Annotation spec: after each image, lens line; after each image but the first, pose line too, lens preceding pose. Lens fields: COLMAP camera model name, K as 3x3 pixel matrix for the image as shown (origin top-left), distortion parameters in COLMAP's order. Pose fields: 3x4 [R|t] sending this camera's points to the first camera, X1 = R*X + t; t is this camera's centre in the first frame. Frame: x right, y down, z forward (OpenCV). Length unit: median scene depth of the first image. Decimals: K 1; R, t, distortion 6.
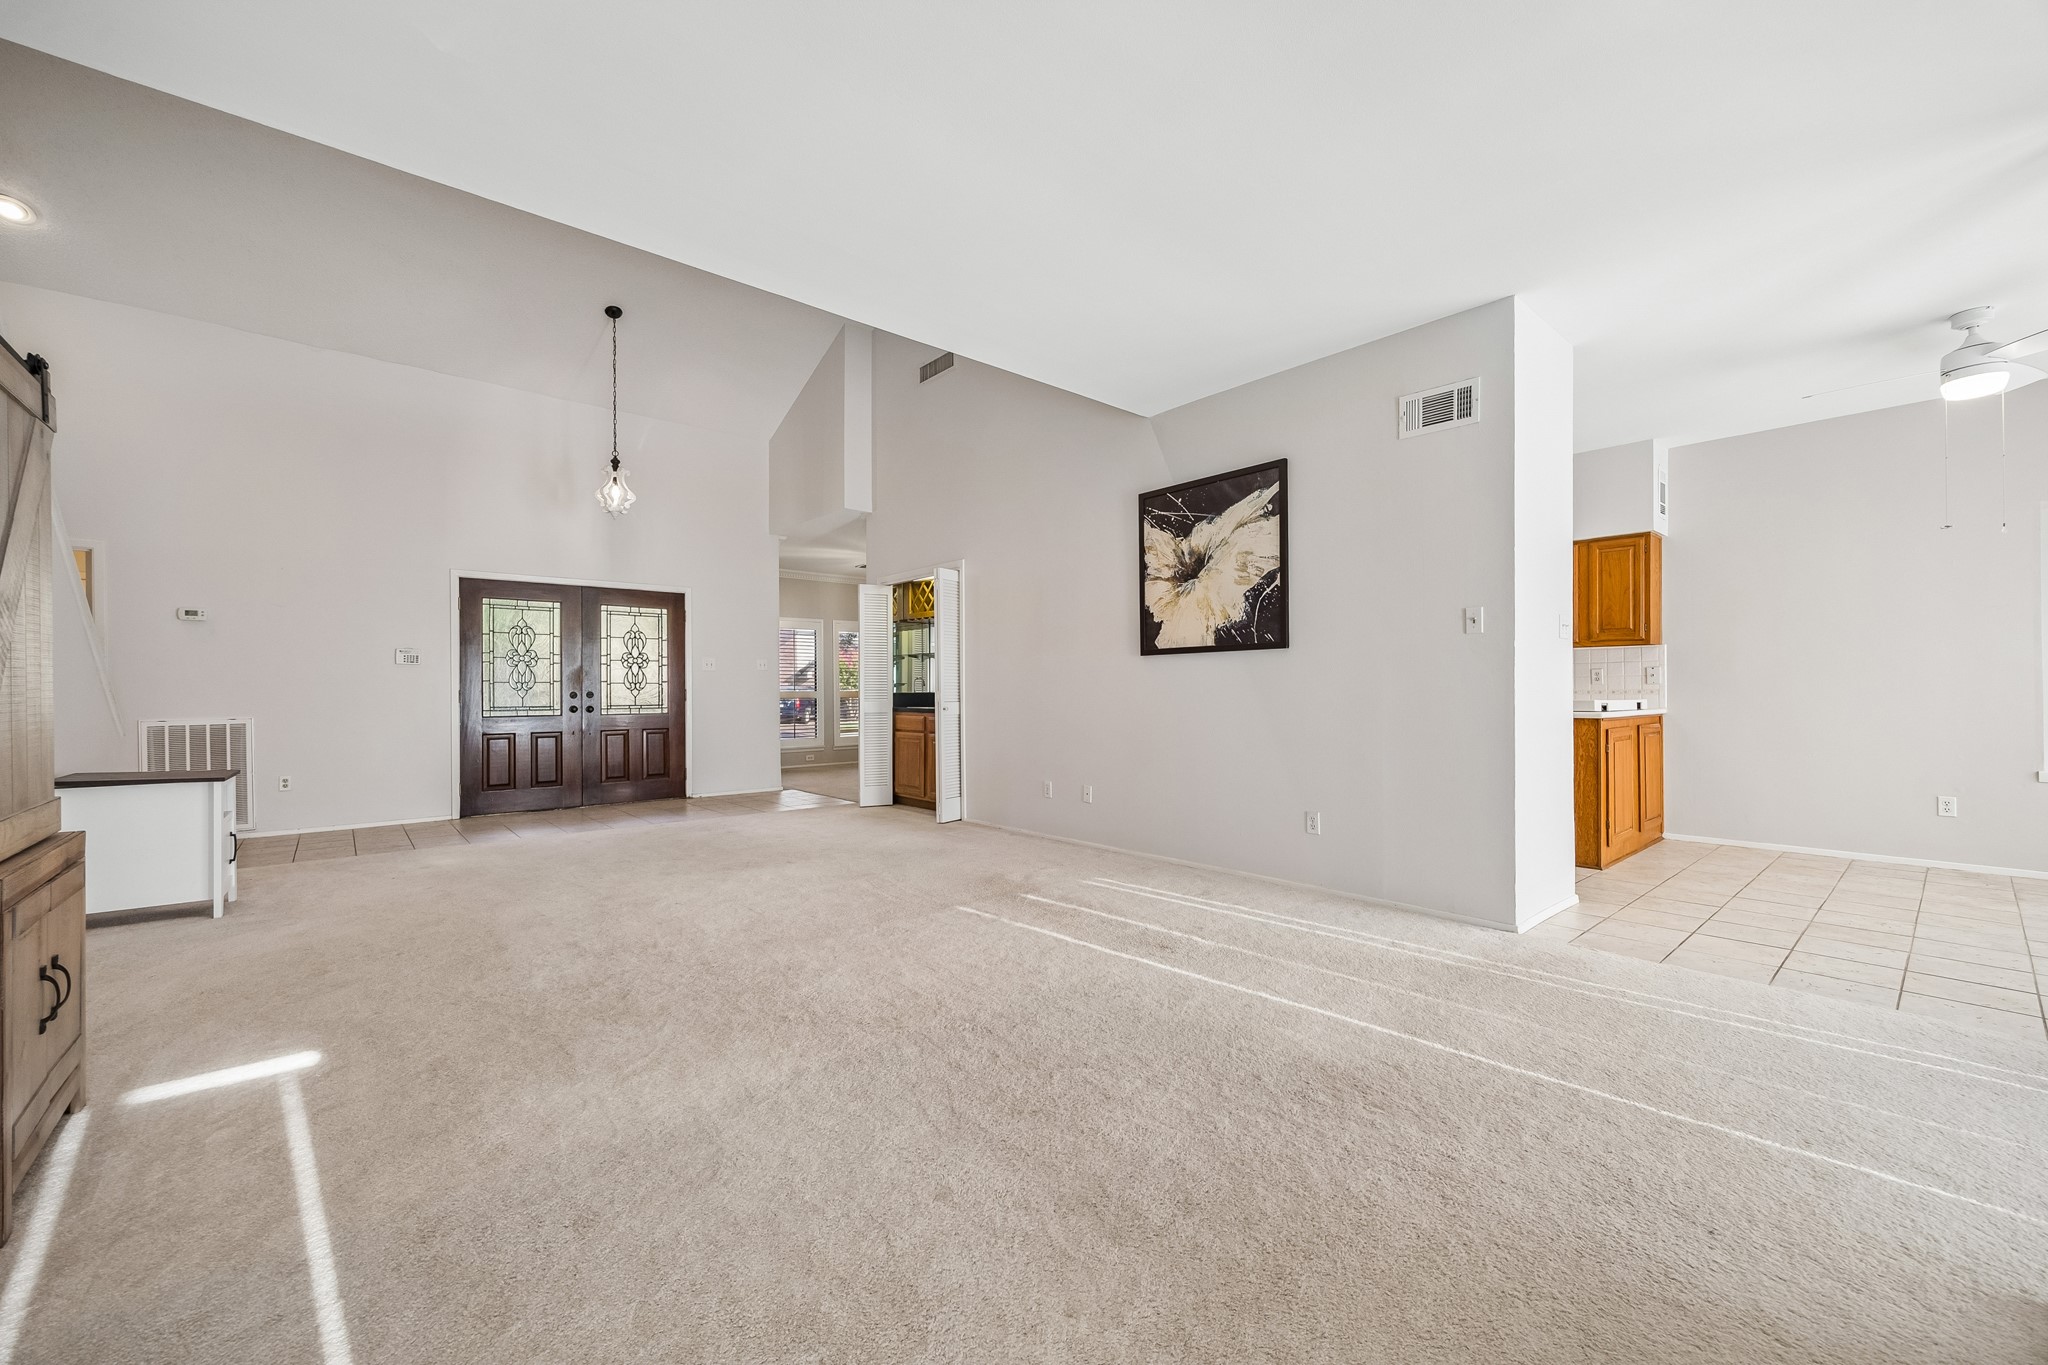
lens RADIAL K [[801.4, 0, 990.1], [0, 801.4, 706.9], [0, 0, 1]] dist [-0.001666, -0.000286]
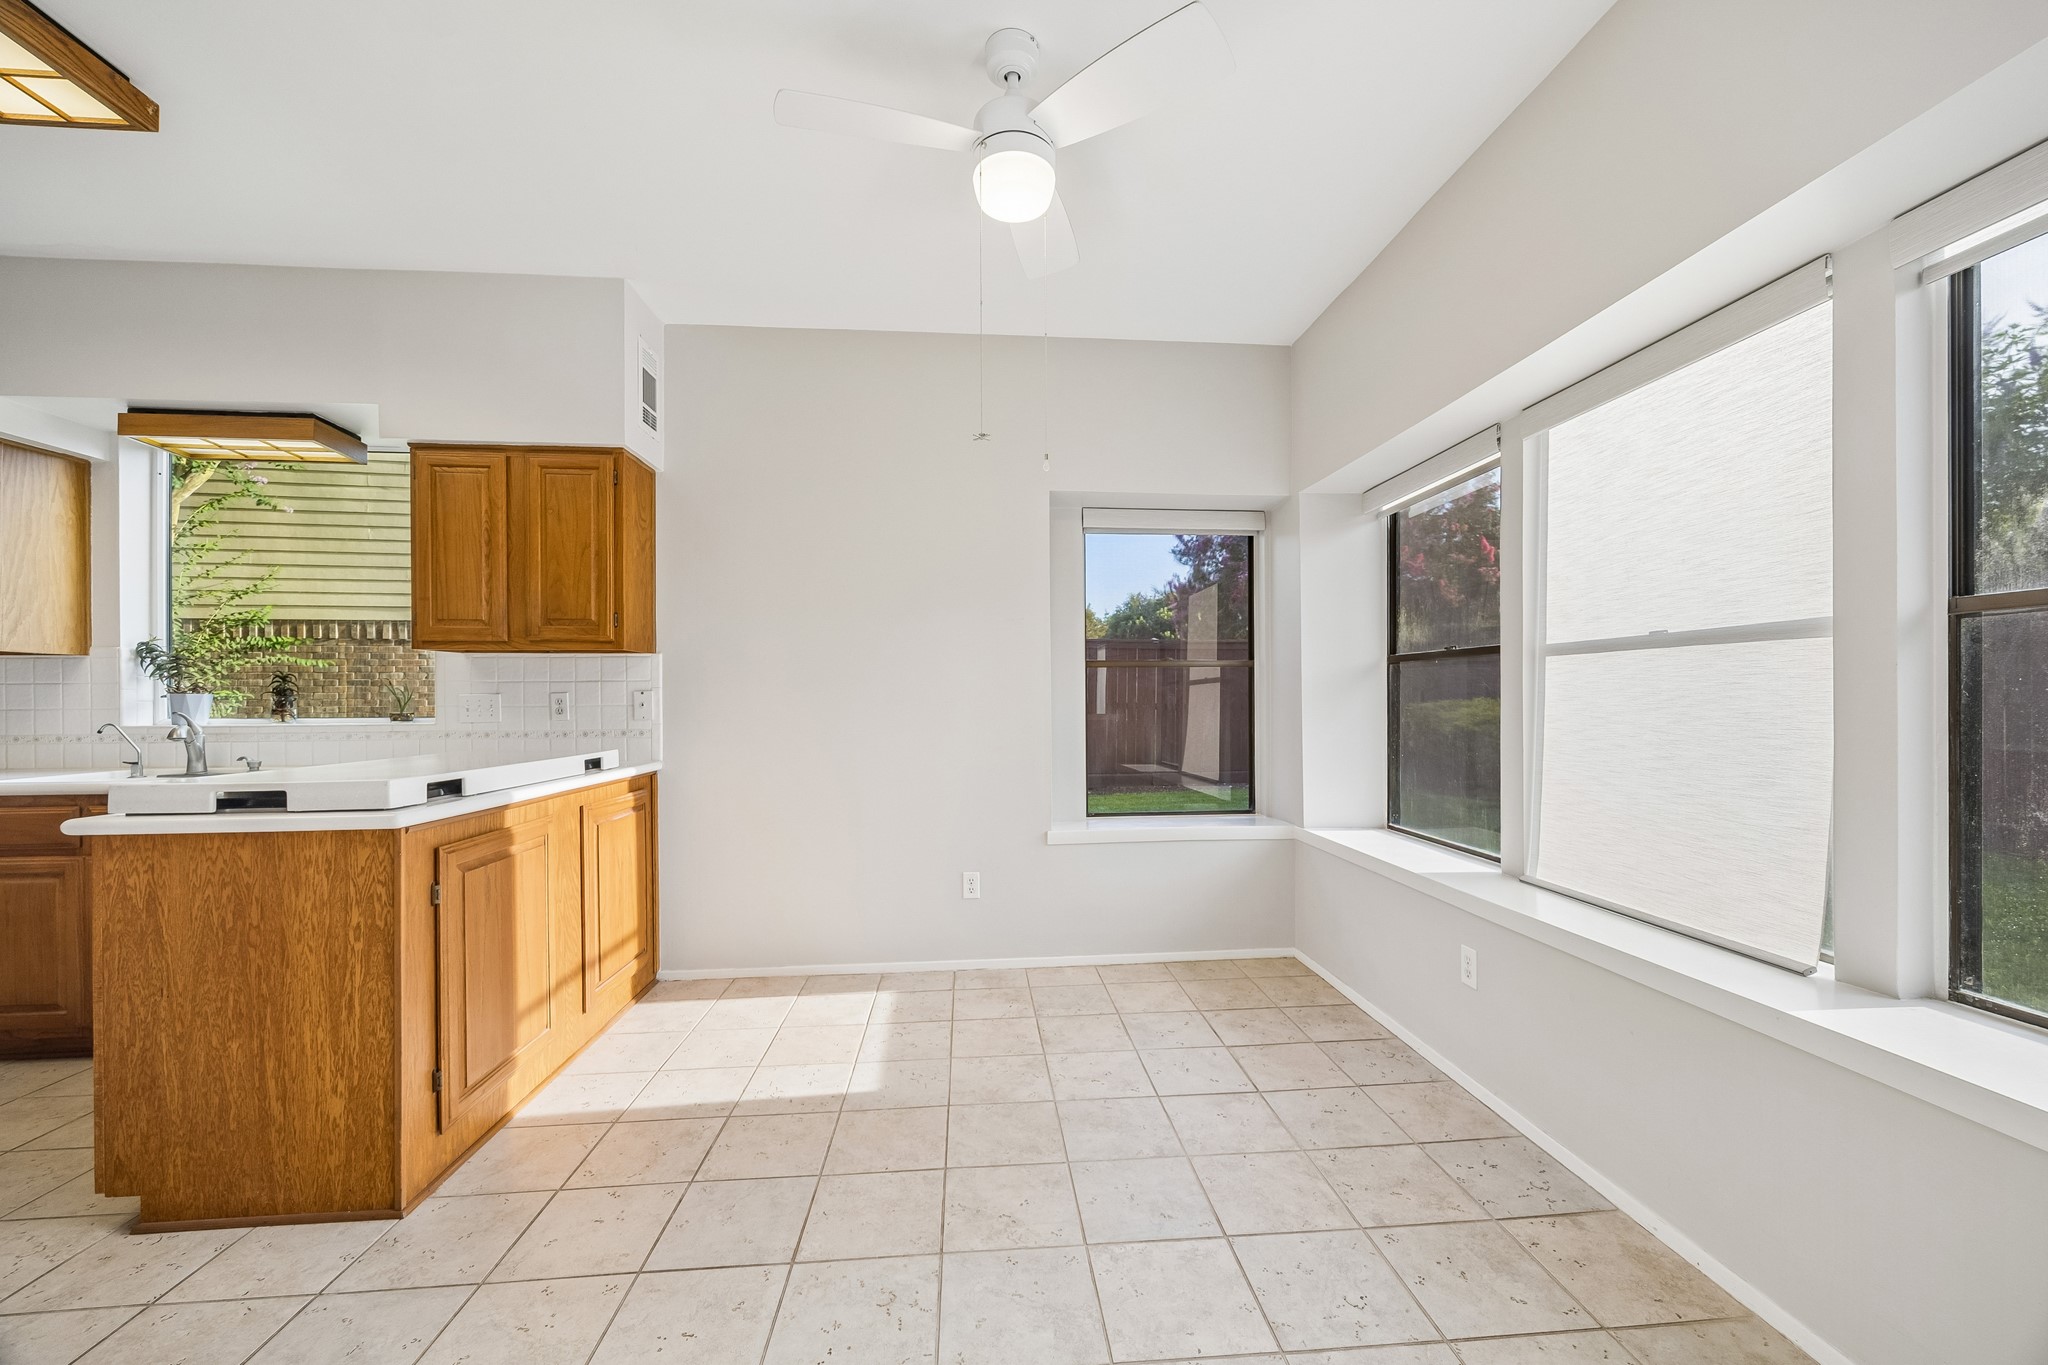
lens RADIAL K [[779.1, 0, 1027.5], [0, 779.1, 709.3], [0, 0, 1]] dist [-0.002228, -0.000323]
pose [[0.586104, -0.005983, 0.810214, 0.545838], [0.006349, 0.999976, 0.002792, -0.037304], [-0.810211, 0.003508, 0.586128, 0.451855]]
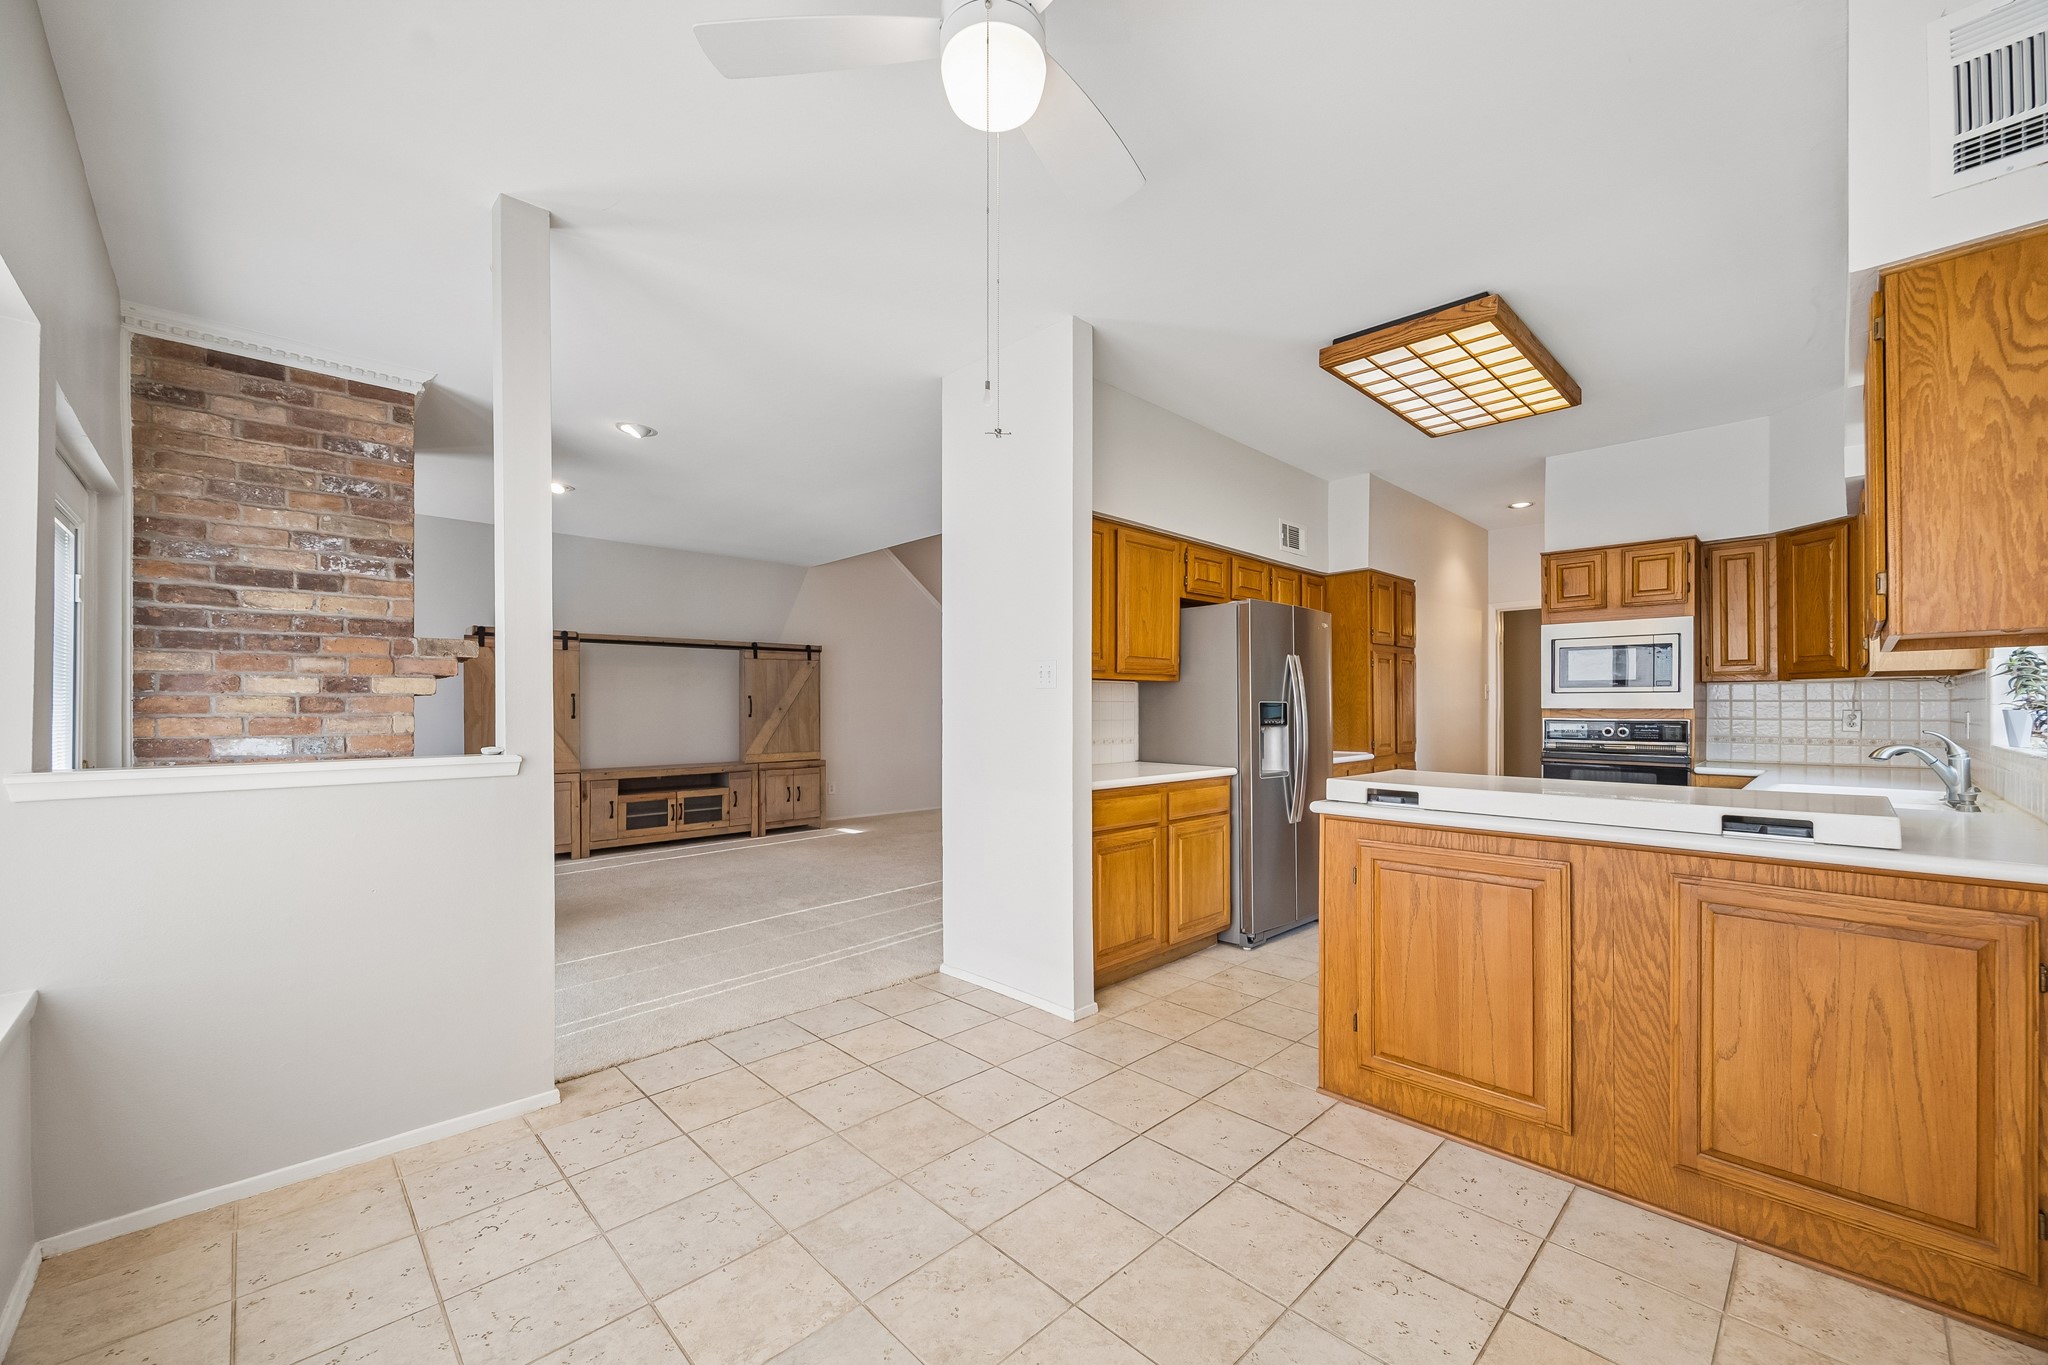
lens RADIAL K [[779.1, 0, 1027.5], [0, 779.1, 709.3], [0, 0, 1]] dist [-0.002228, -0.000323]
pose [[0.075854, -0.000830, -0.997119, 1.081843], [-0.004258, 0.999990, -0.001156, -0.048143], [0.997110, 0.004334, 0.075850, 0.644859]]
